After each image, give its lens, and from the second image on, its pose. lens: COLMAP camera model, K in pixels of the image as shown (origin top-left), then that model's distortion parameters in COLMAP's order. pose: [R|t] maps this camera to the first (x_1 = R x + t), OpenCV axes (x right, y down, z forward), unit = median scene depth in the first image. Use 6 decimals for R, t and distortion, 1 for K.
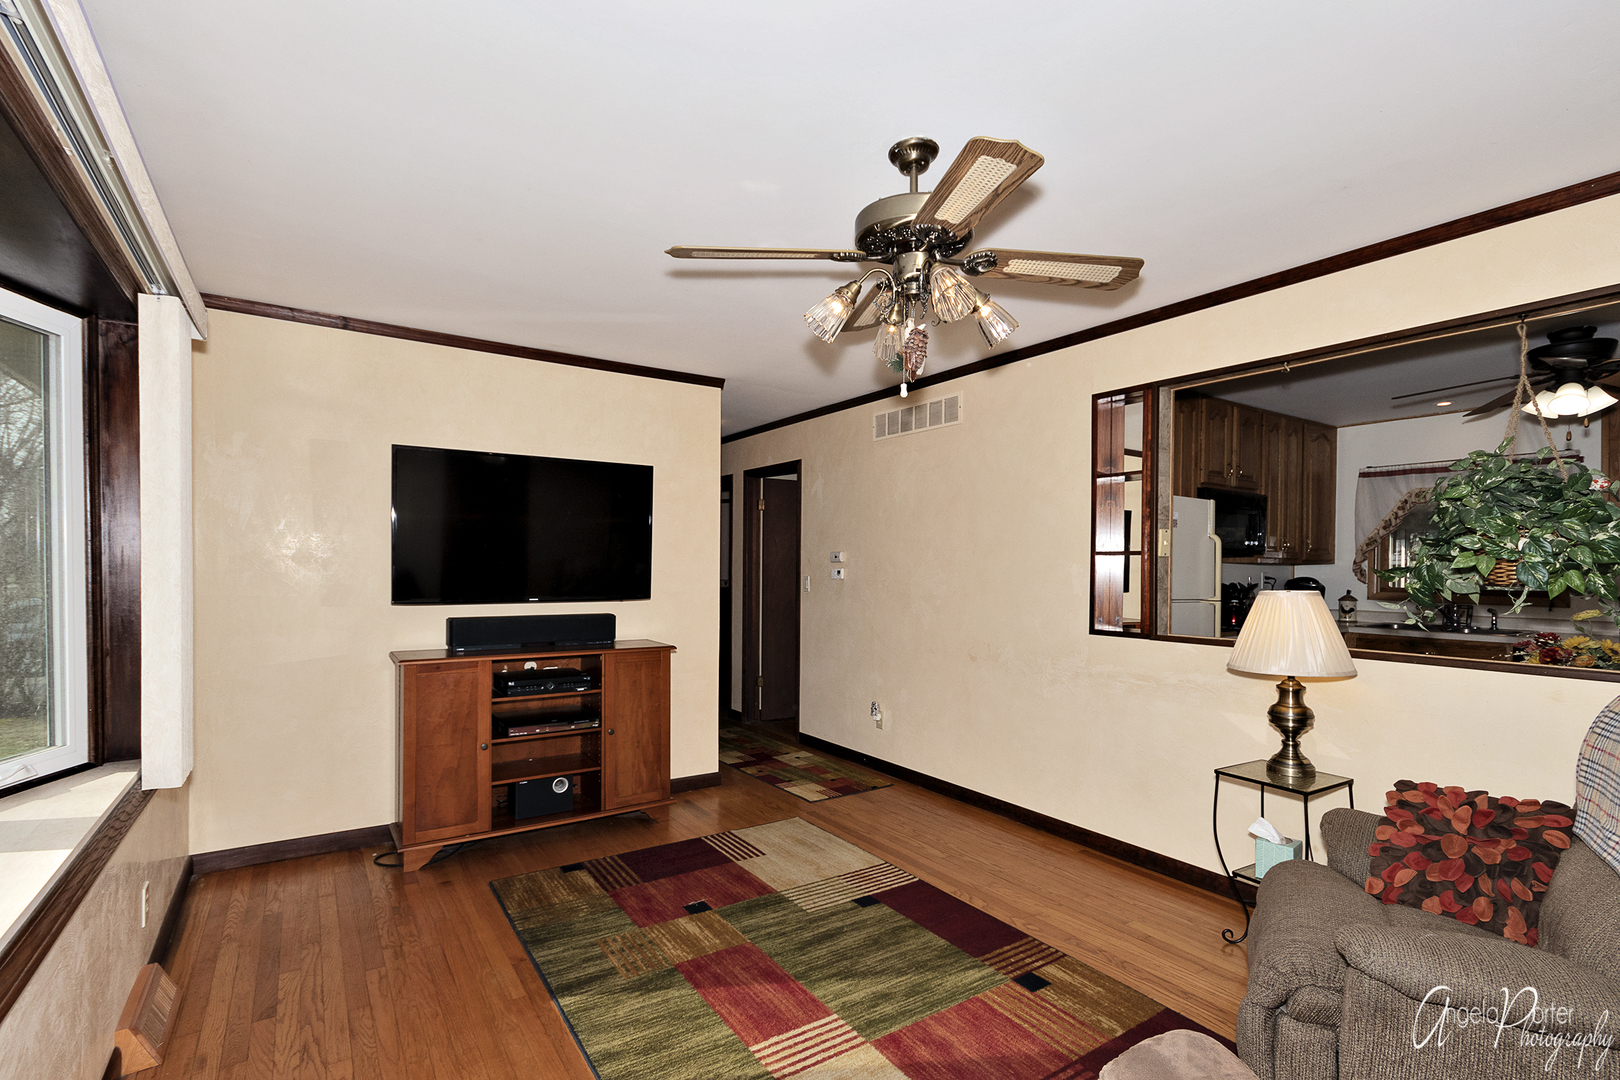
lens RADIAL K [[761.5, 0, 808.6], [0, 761.5, 580.8], [0, 0, 1]] dist [0.001594, 0.000154]
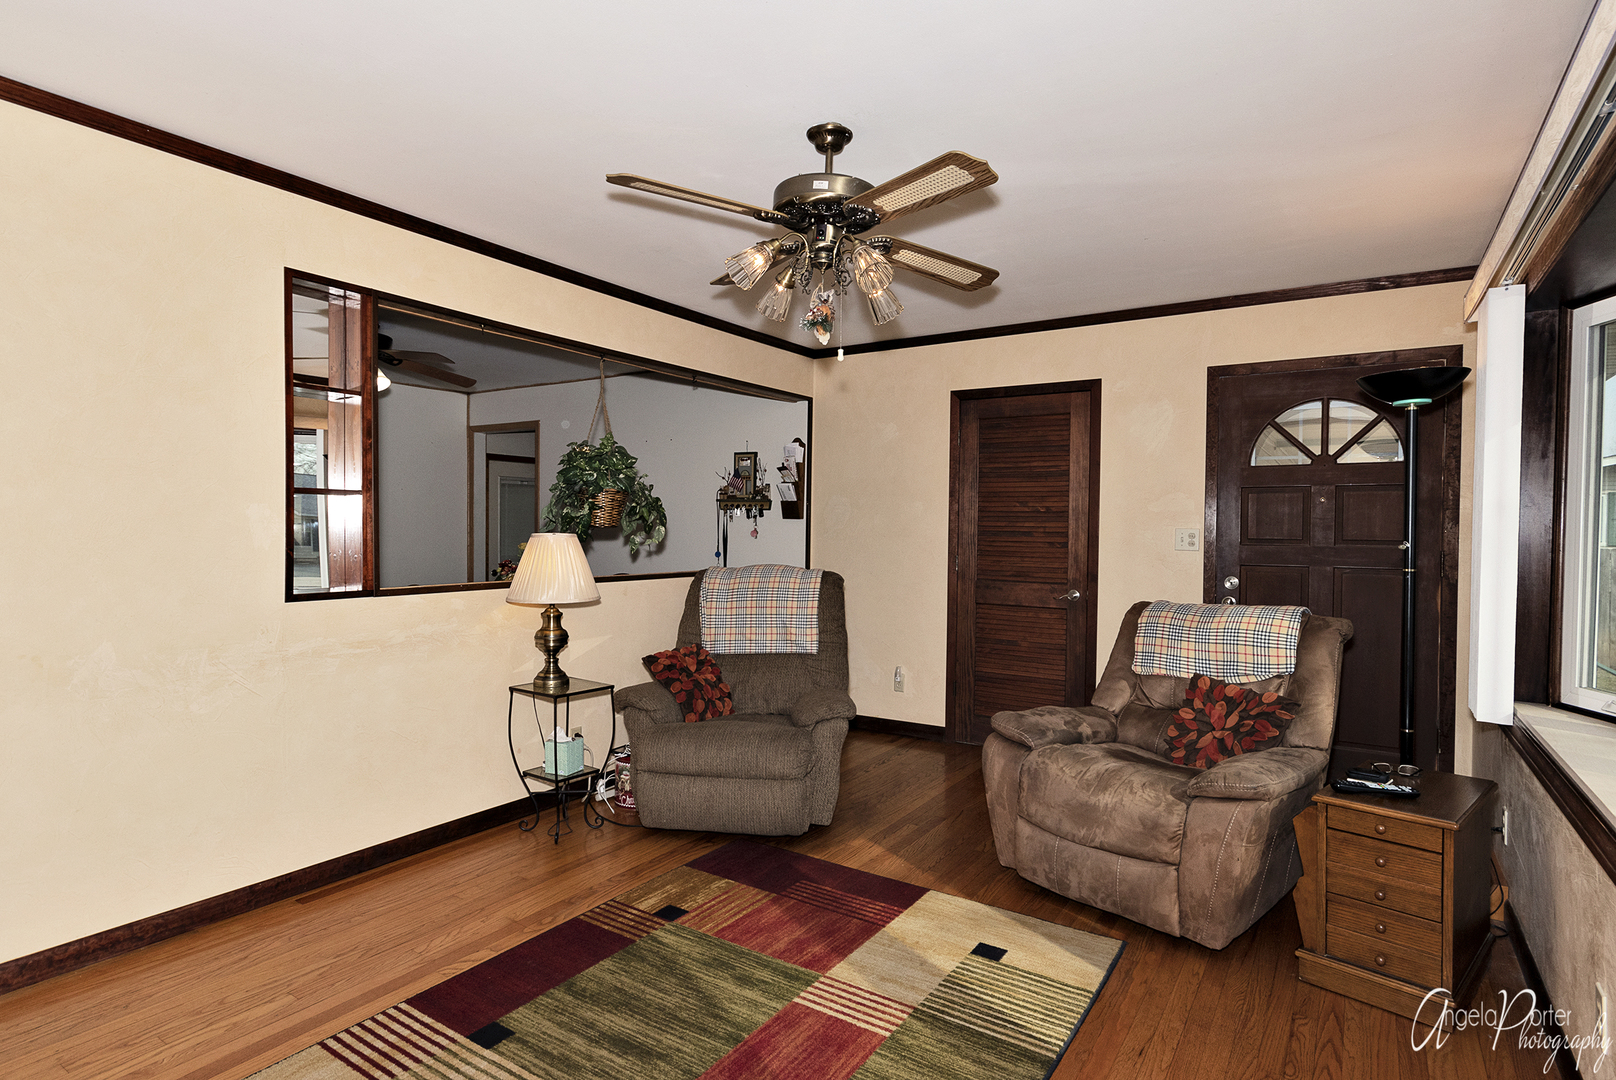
lens RADIAL K [[821.8, 0, 831.6], [0, 821.8, 547.0], [0, 0, 1]] dist [-0.000233, -0.000183]
pose [[-0.407446, -0.031487, 0.912686, -0.736732], [0.003246, 0.999349, 0.035926, -0.010692], [-0.913223, 0.017601, -0.407079, 1.143695]]
